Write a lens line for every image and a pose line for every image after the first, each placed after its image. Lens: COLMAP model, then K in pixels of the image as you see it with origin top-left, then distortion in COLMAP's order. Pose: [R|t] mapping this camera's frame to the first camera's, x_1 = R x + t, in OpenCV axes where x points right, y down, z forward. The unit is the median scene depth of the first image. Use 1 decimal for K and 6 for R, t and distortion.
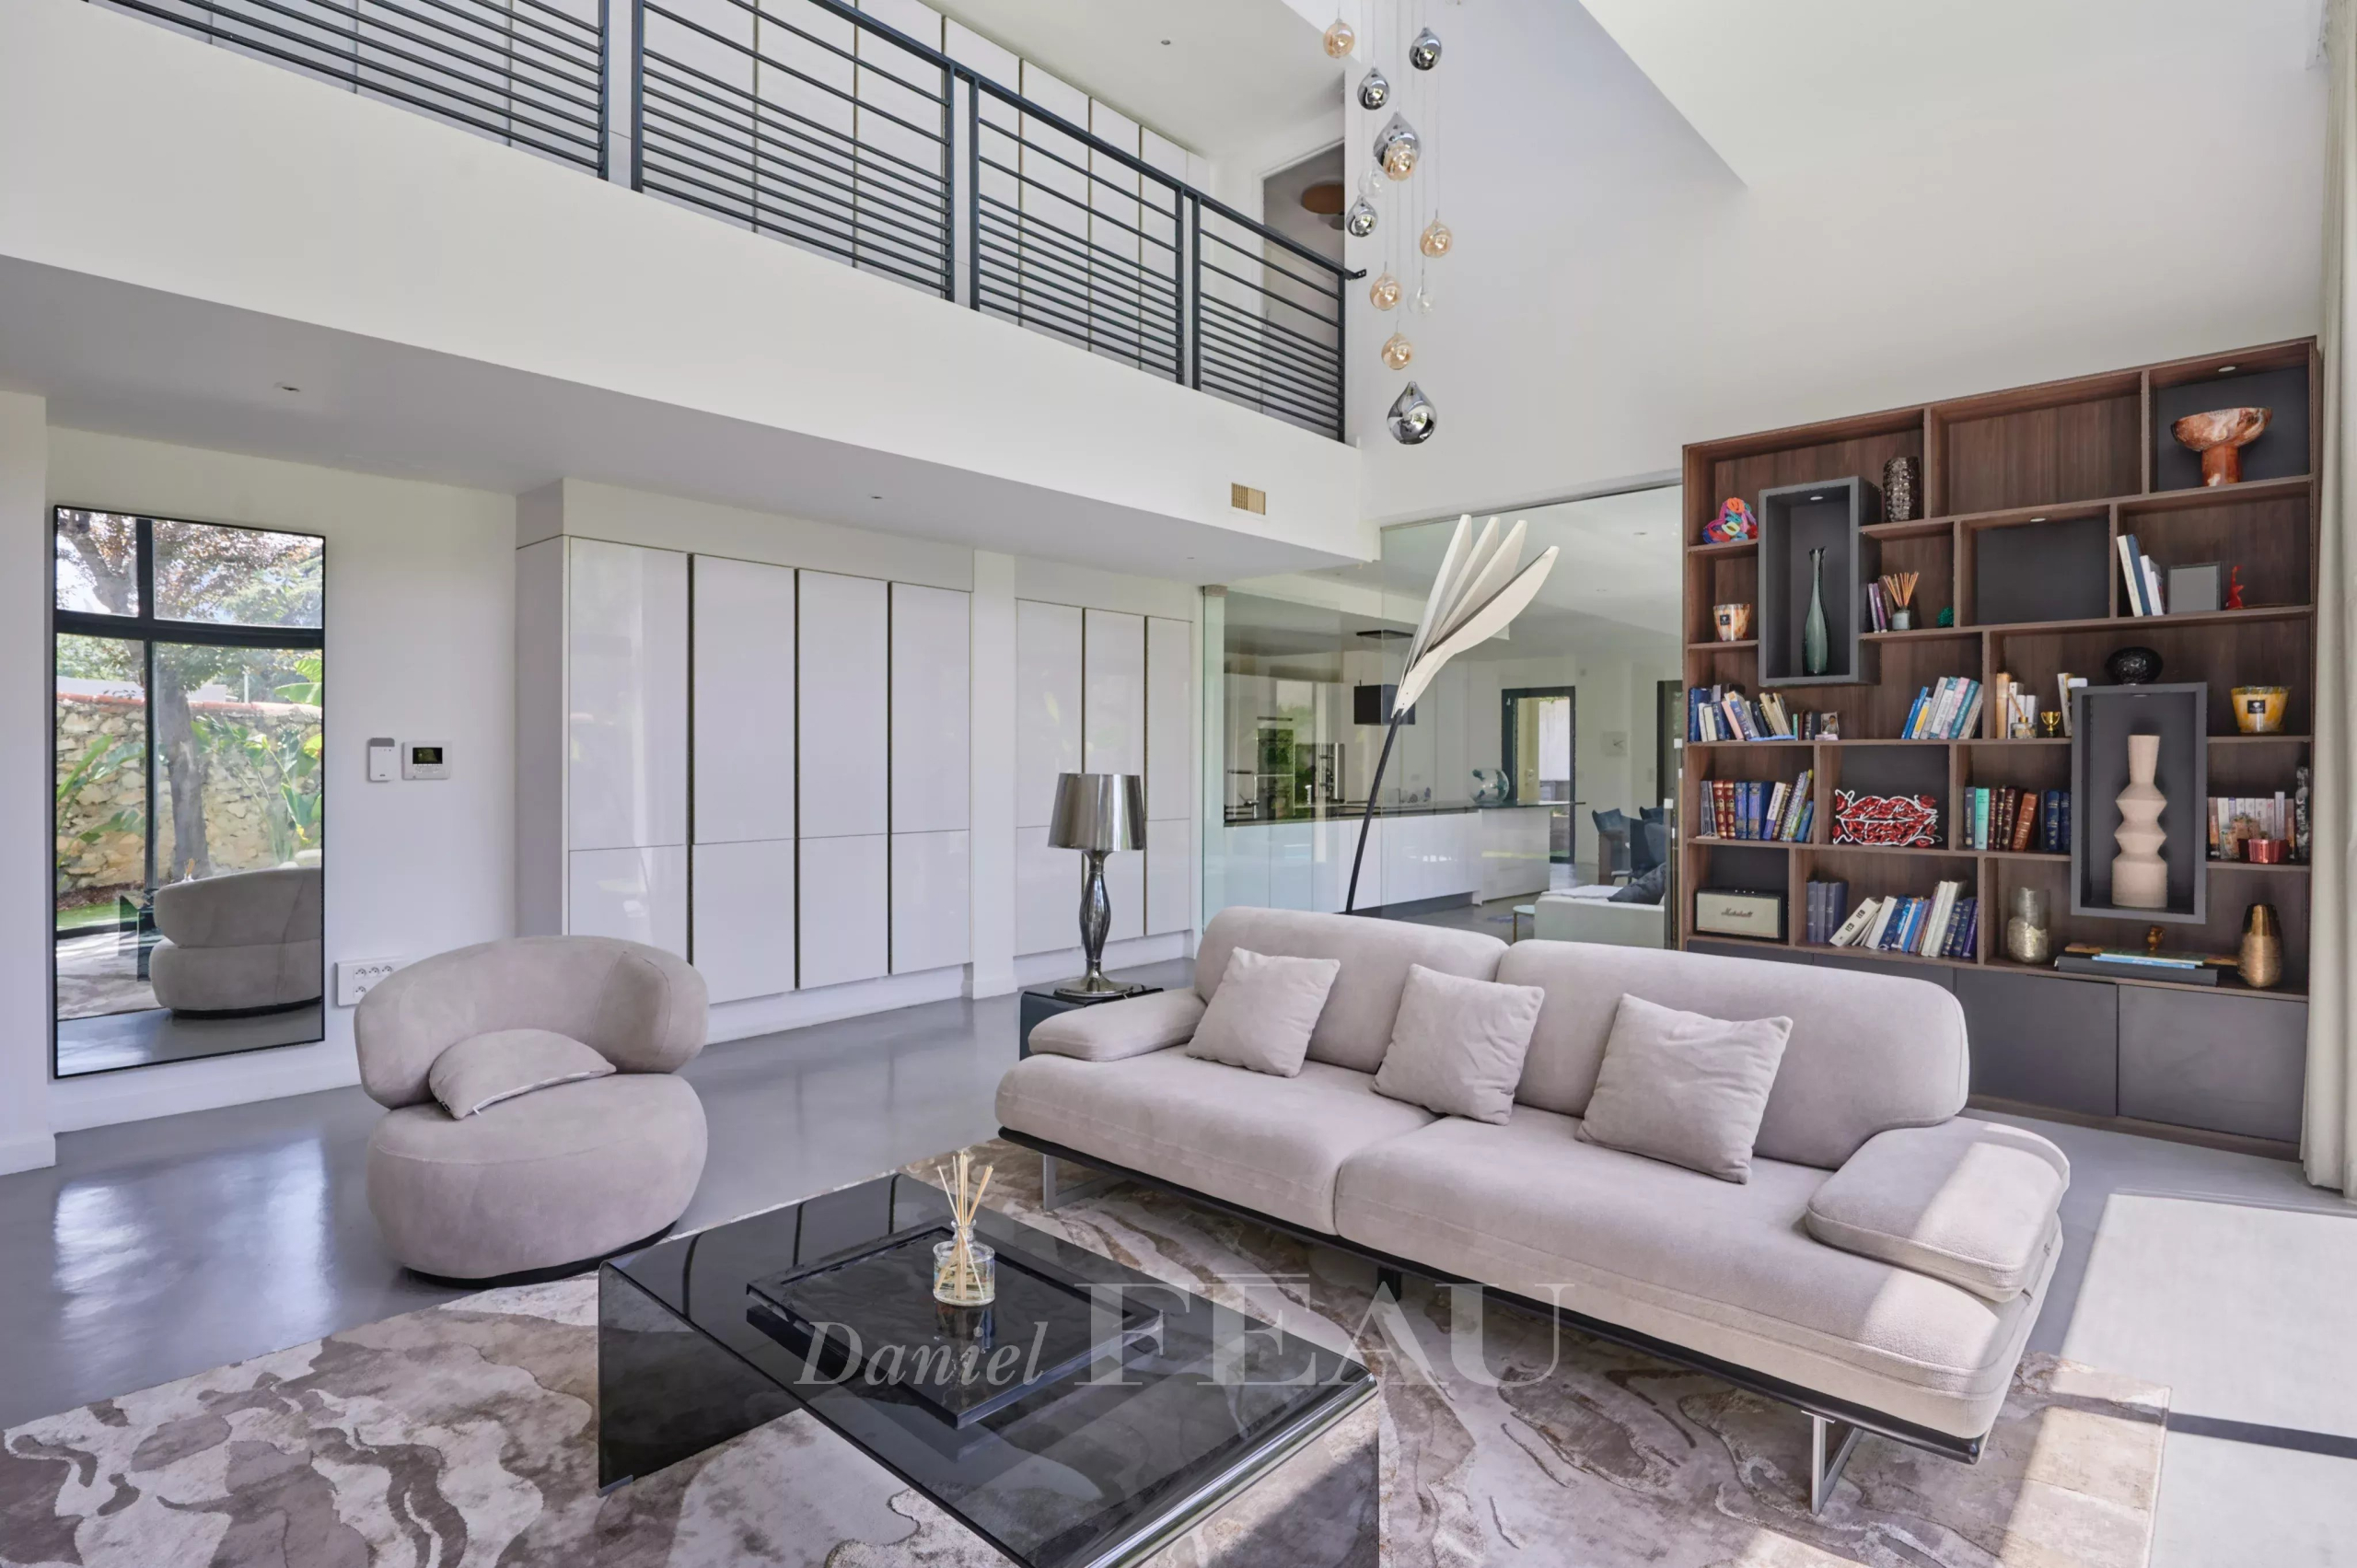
lens RADIAL K [[1179.0, 0, 1160.9], [0, 1179.0, 765.8], [0, 0, 1]] dist [-0.009316, -0.002924]
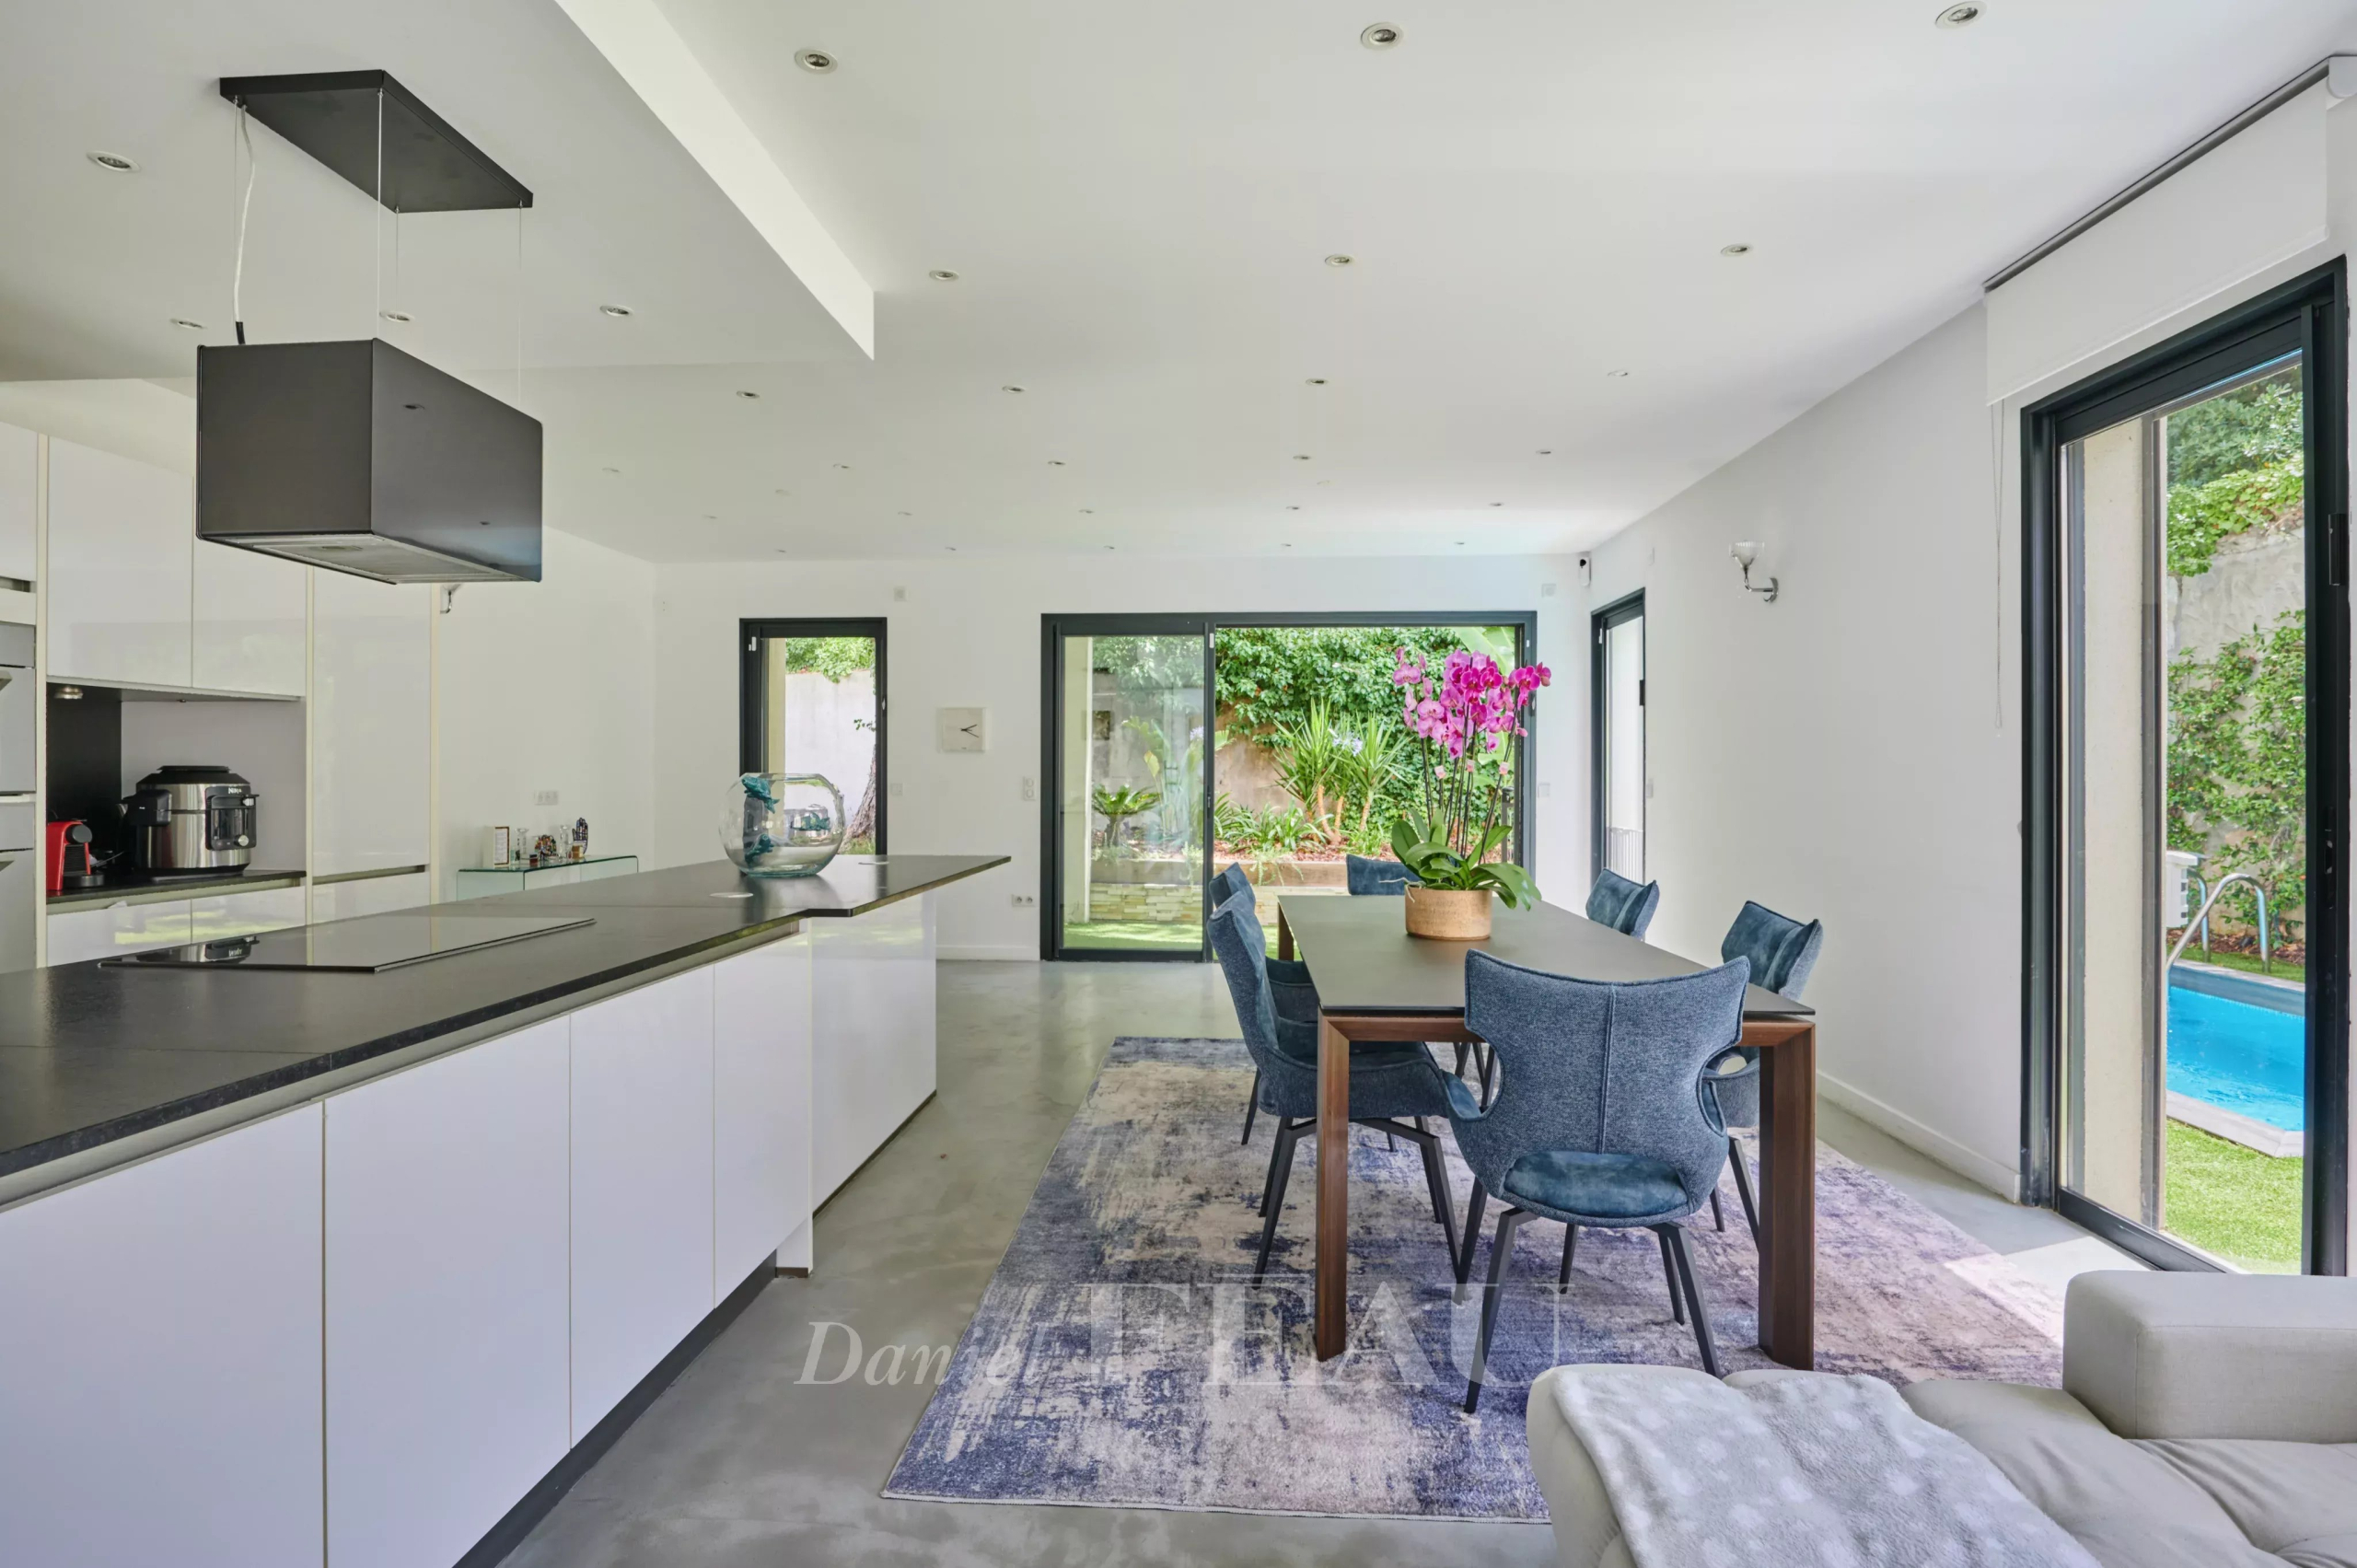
lens RADIAL K [[1179.0, 0, 1157.0], [0, 1179.0, 776.9], [0, 0, 1]] dist [-0.009316, -0.002924]
pose [[0.775098, 0.003250, 0.631833, 0.373836], [-0.002326, 0.999995, -0.002291, 0.012089], [-0.631837, 0.000306, 0.775101, 1.688794]]
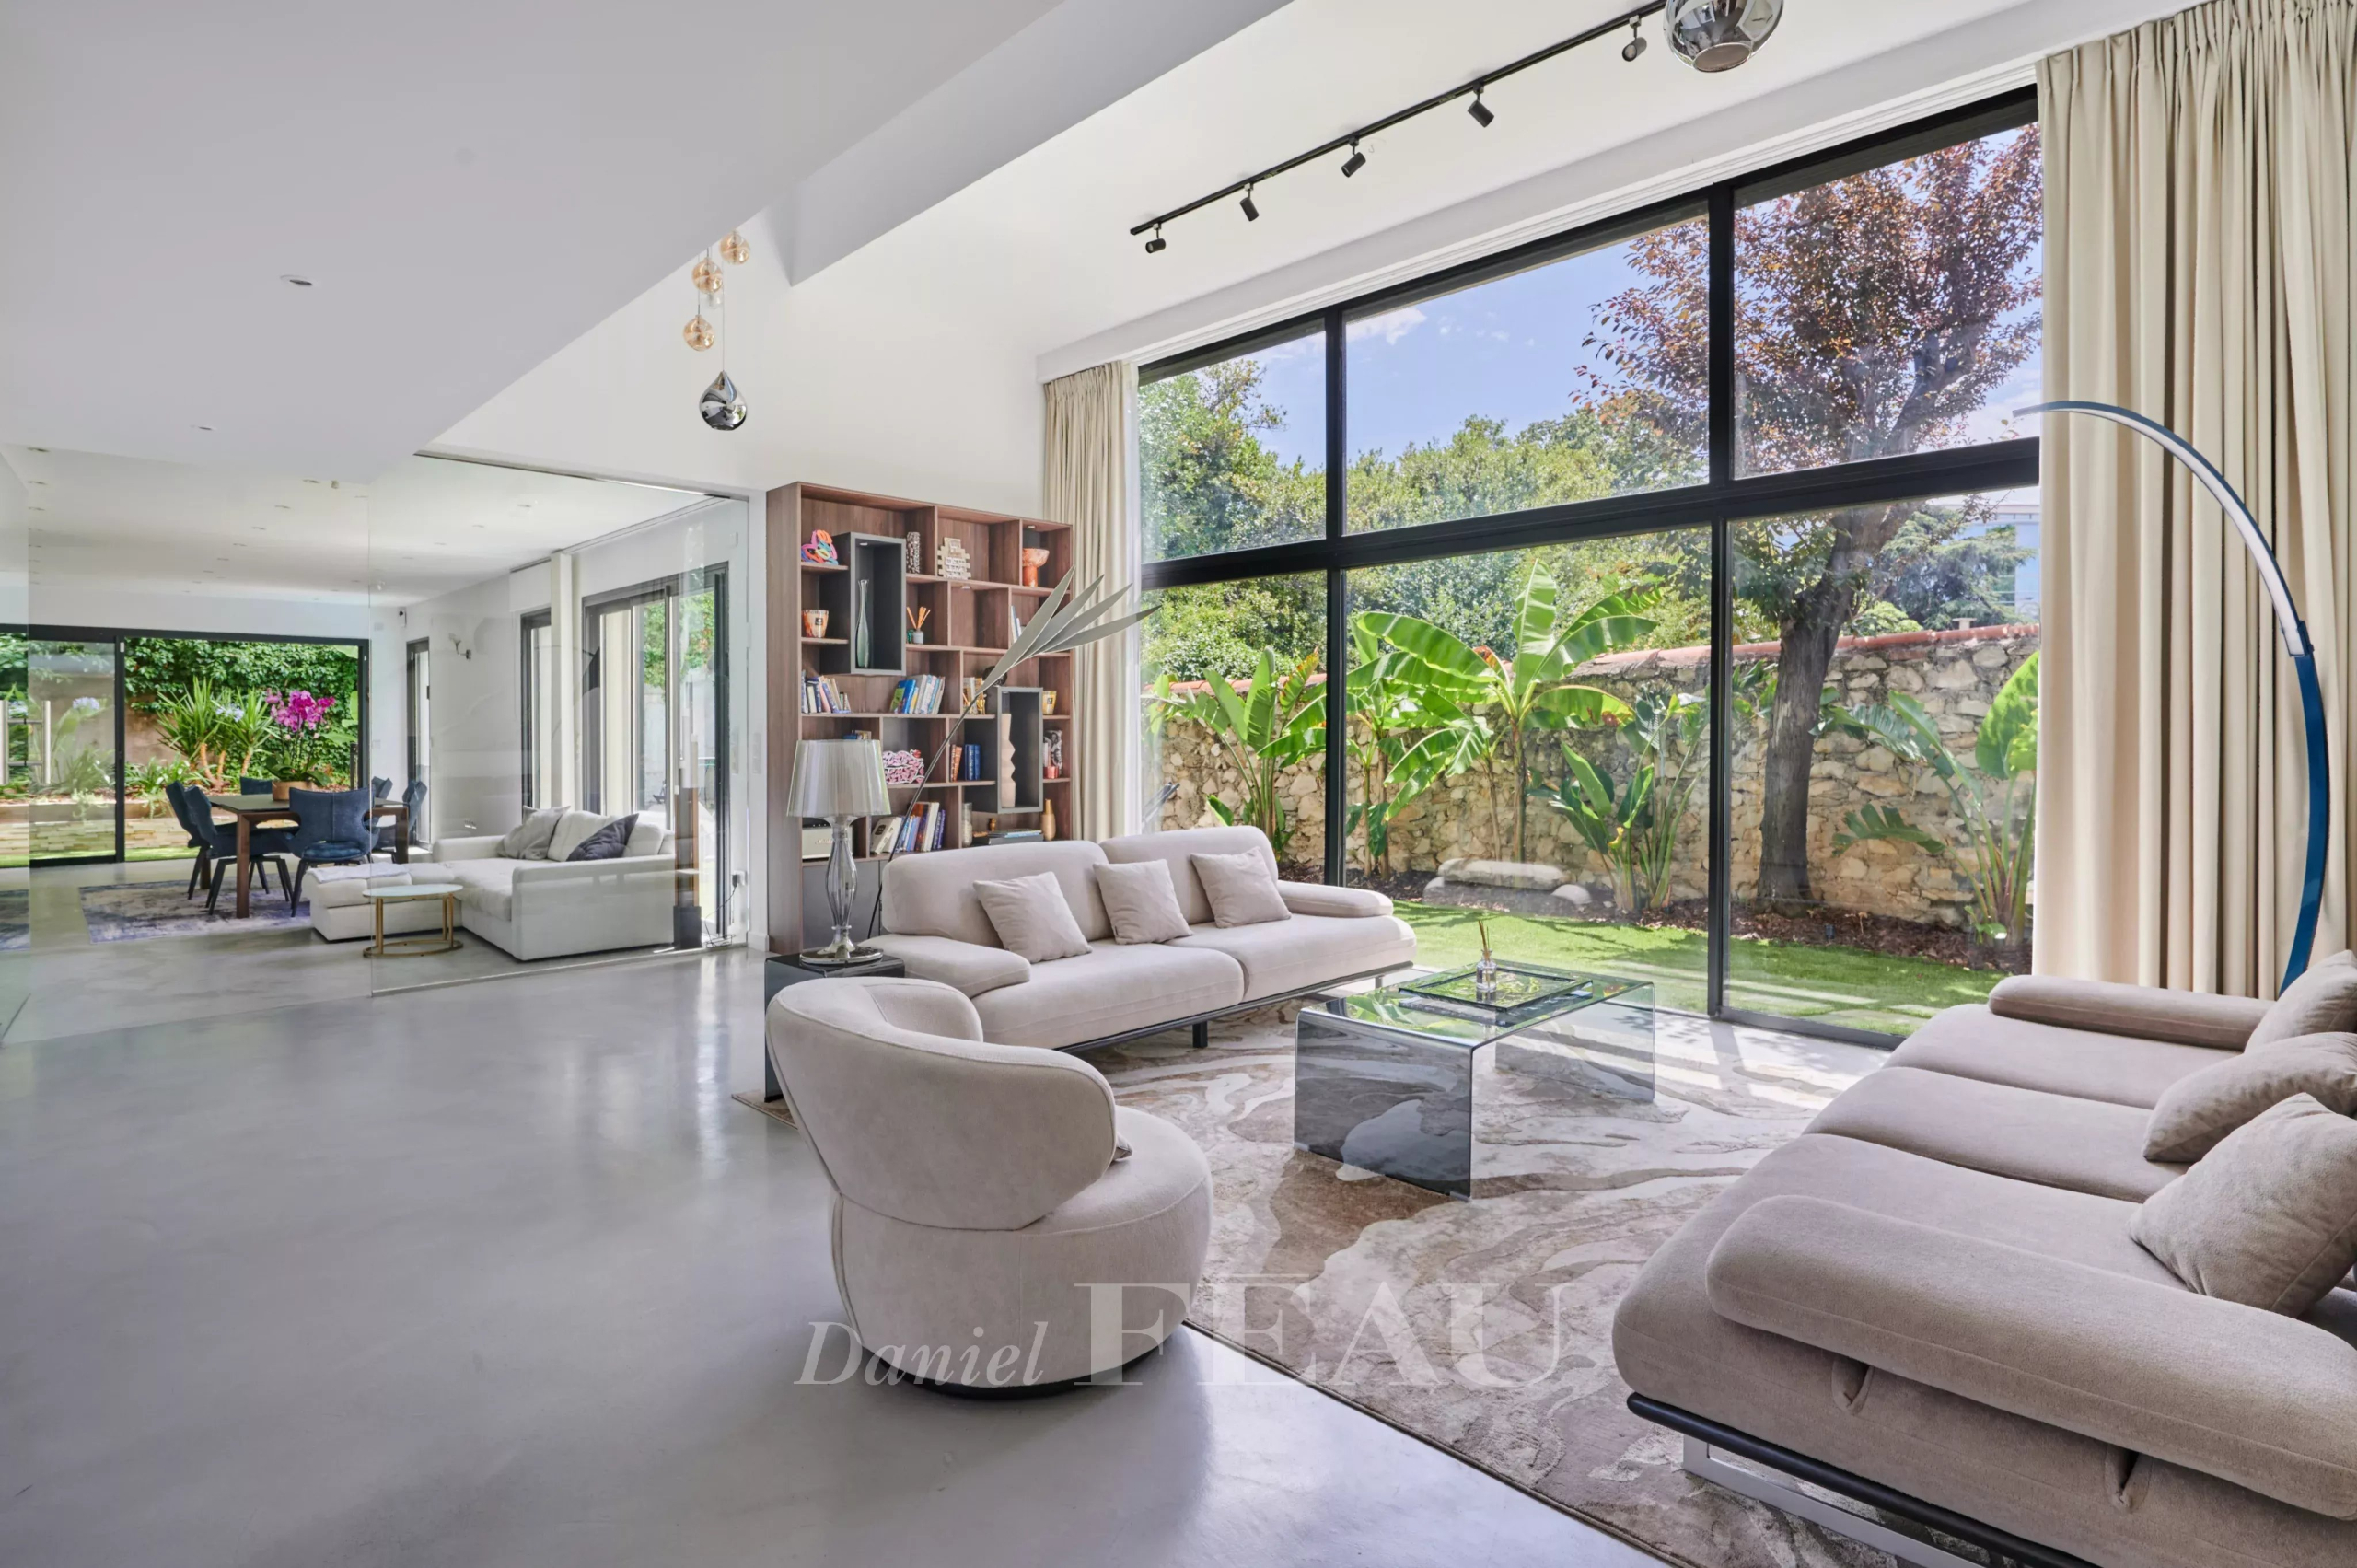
lens RADIAL K [[1179.0, 0, 1175.5], [0, 1179.0, 714.8], [0, 0, 1]] dist [-0.009316, -0.002924]
pose [[0.036617, 0.013126, 0.999243, -0.922776], [0.005242, 0.999897, -0.013327, 0.002333], [-0.999316, 0.005726, 0.036544, 0.592117]]
